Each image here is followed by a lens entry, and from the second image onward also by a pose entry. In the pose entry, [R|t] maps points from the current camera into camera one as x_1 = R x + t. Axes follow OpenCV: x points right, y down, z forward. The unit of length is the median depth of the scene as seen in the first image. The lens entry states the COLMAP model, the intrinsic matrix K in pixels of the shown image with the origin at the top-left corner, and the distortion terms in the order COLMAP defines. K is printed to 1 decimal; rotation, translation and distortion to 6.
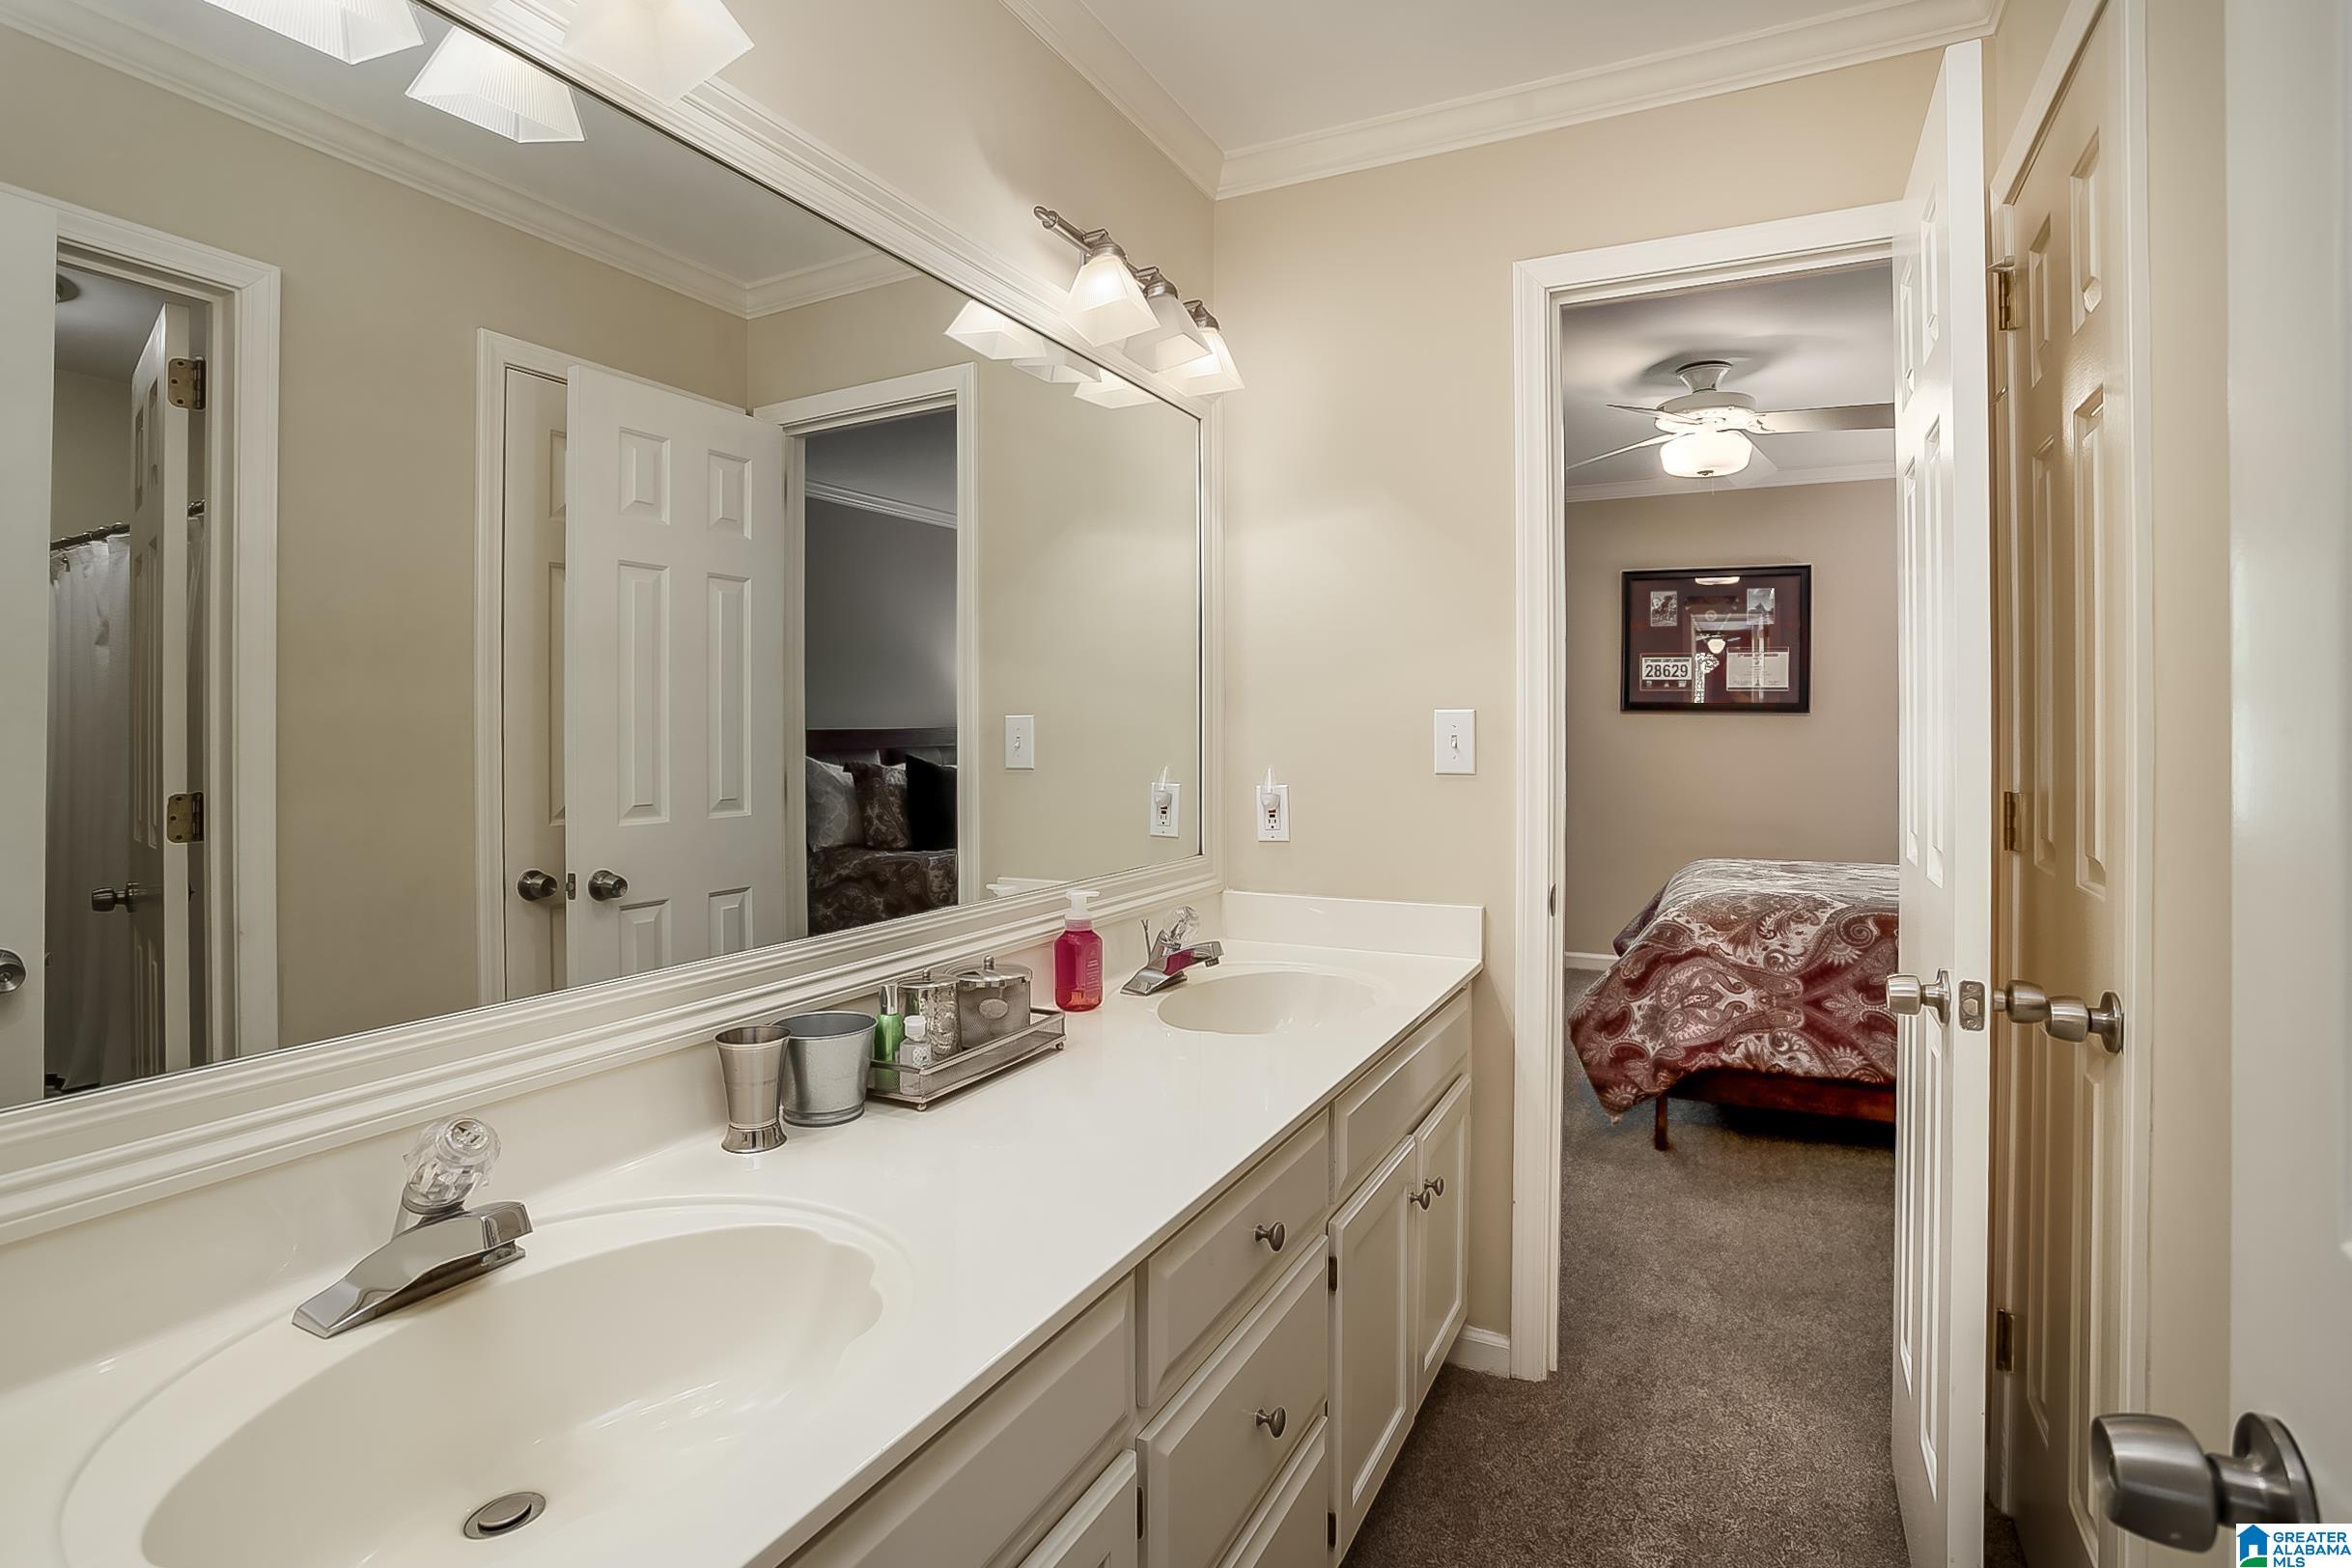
lens RADIAL K [[1173.3, 0, 1167.3], [0, 1173.3, 748.6], [0, 0, 1]] dist [-0.062324, 0.000282]
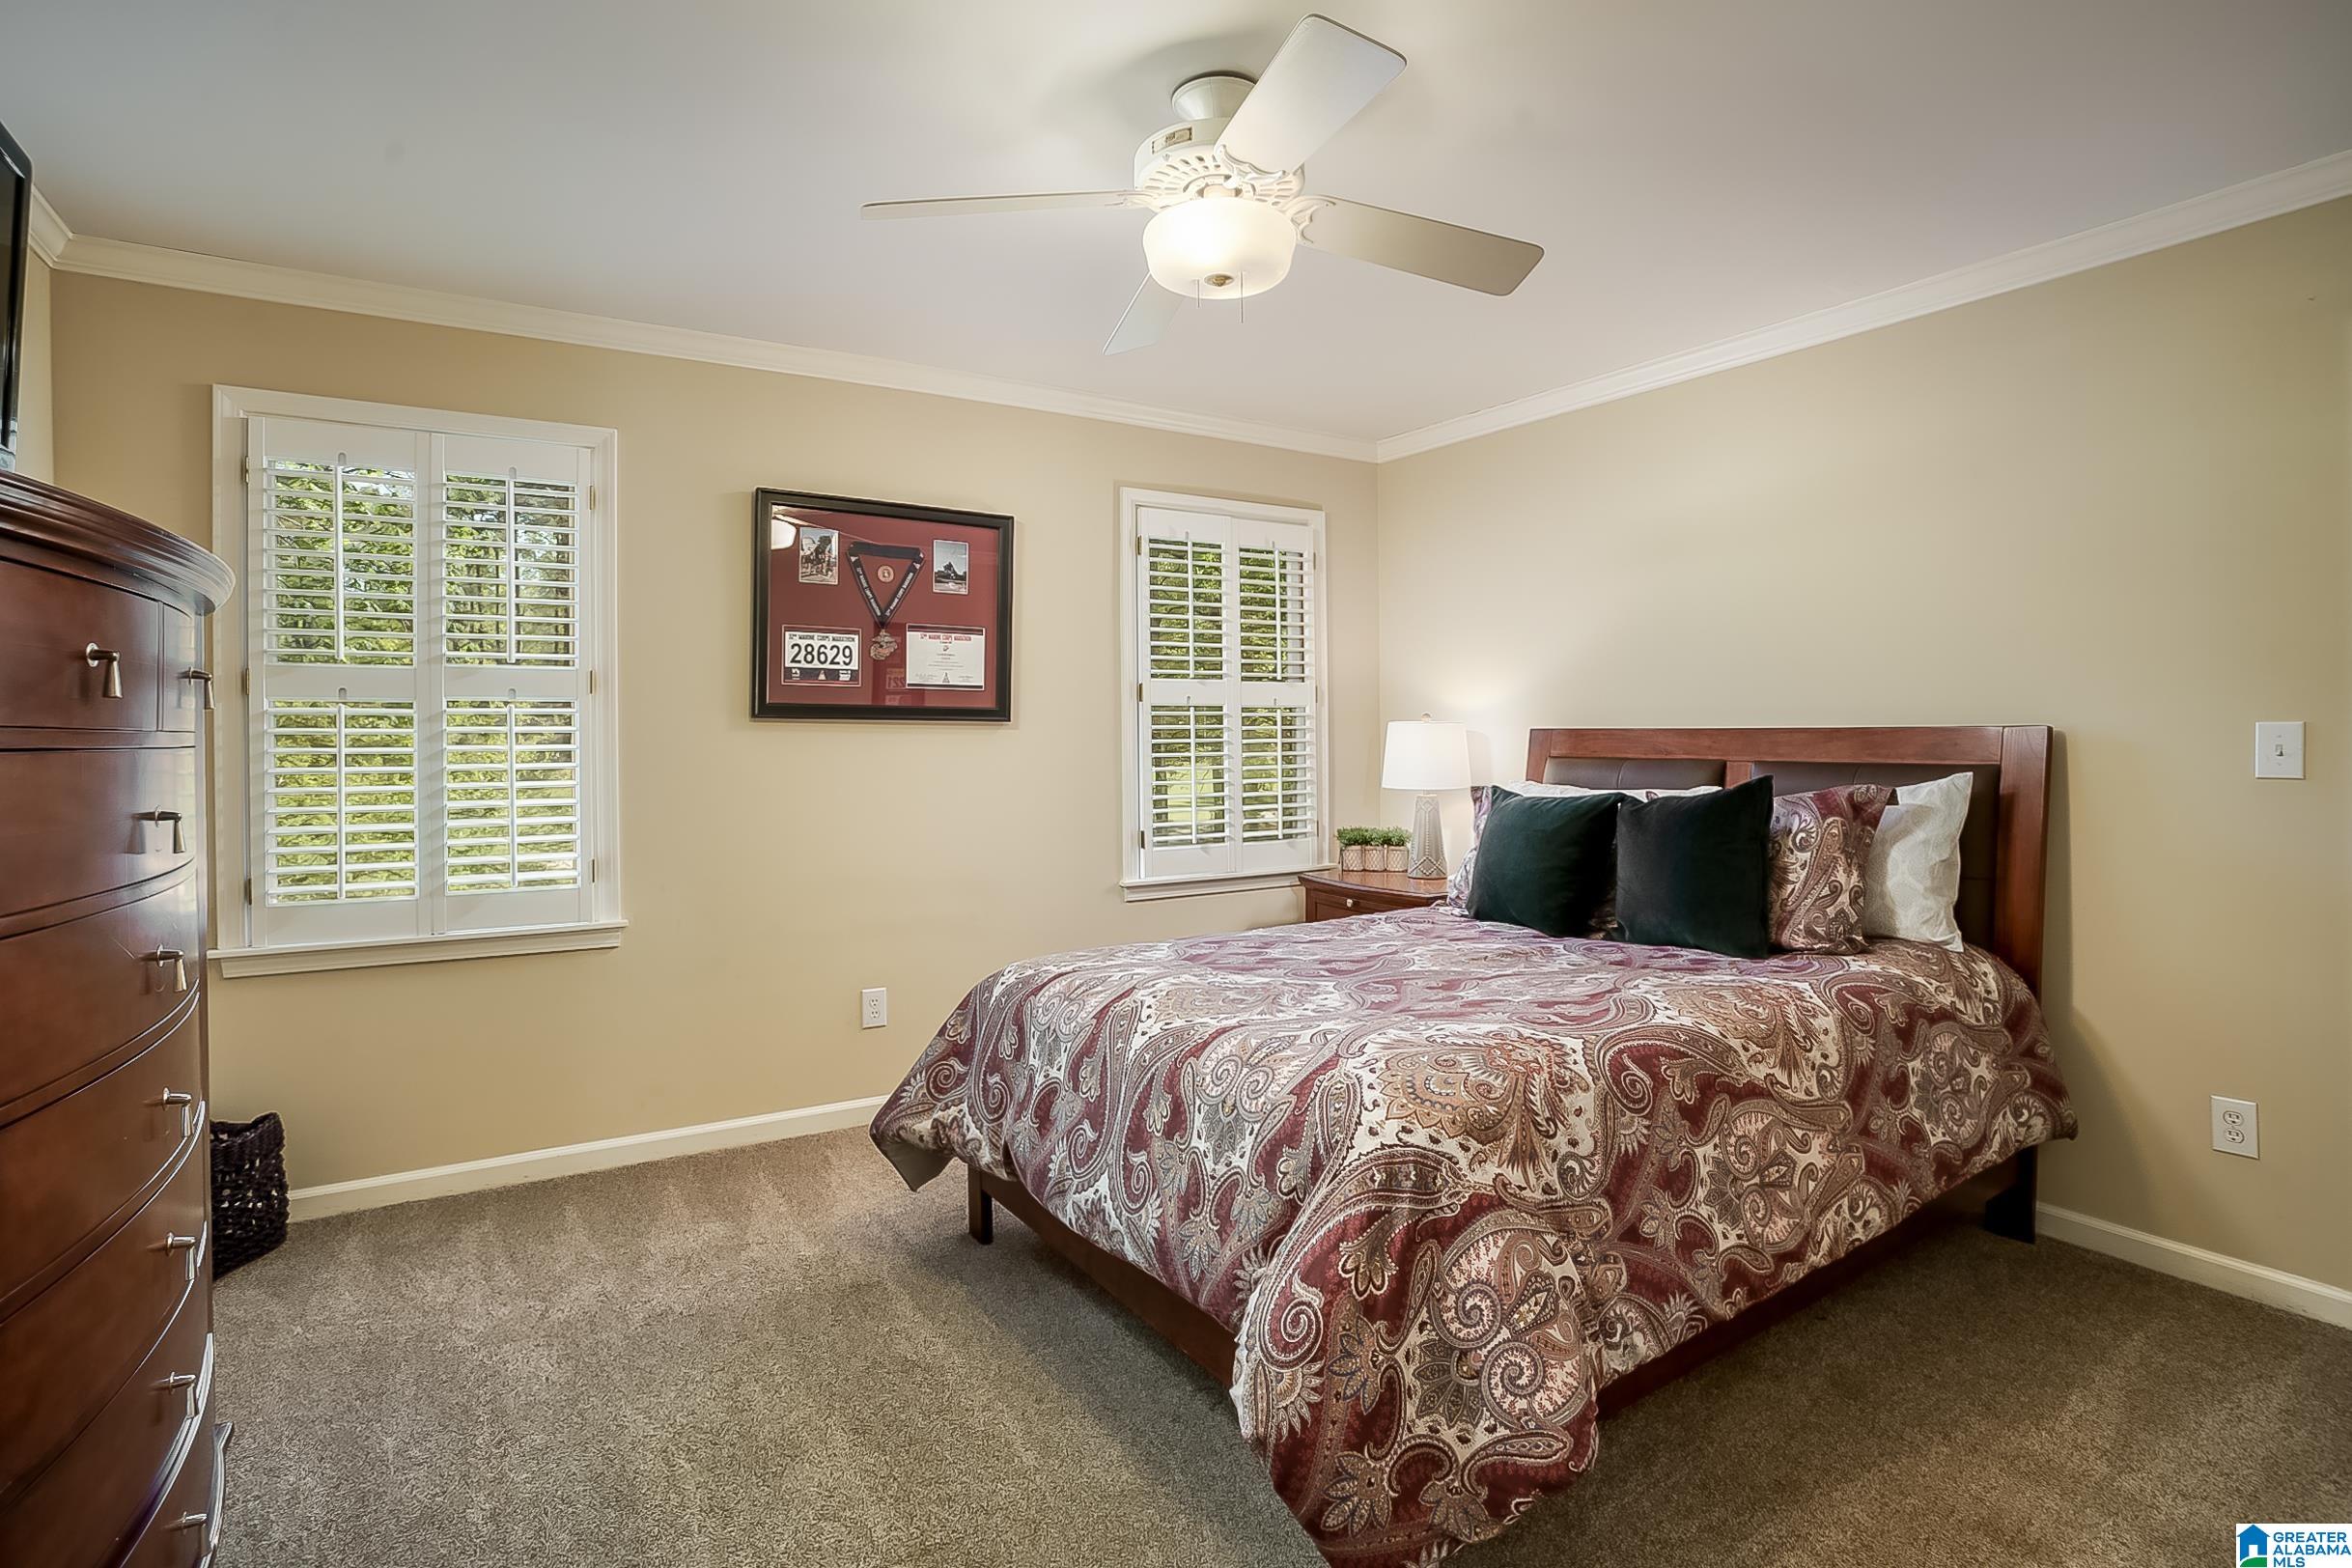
lens RADIAL K [[1173.3, 0, 1167.3], [0, 1173.3, 748.6], [0, 0, 1]] dist [-0.062324, 0.000282]
pose [[0.523578, -0.011142, 0.851905, -0.015044], [0.023425, 0.999725, -0.001321, -0.010709], [-0.851656, 0.020648, 0.523695, 0.531220]]
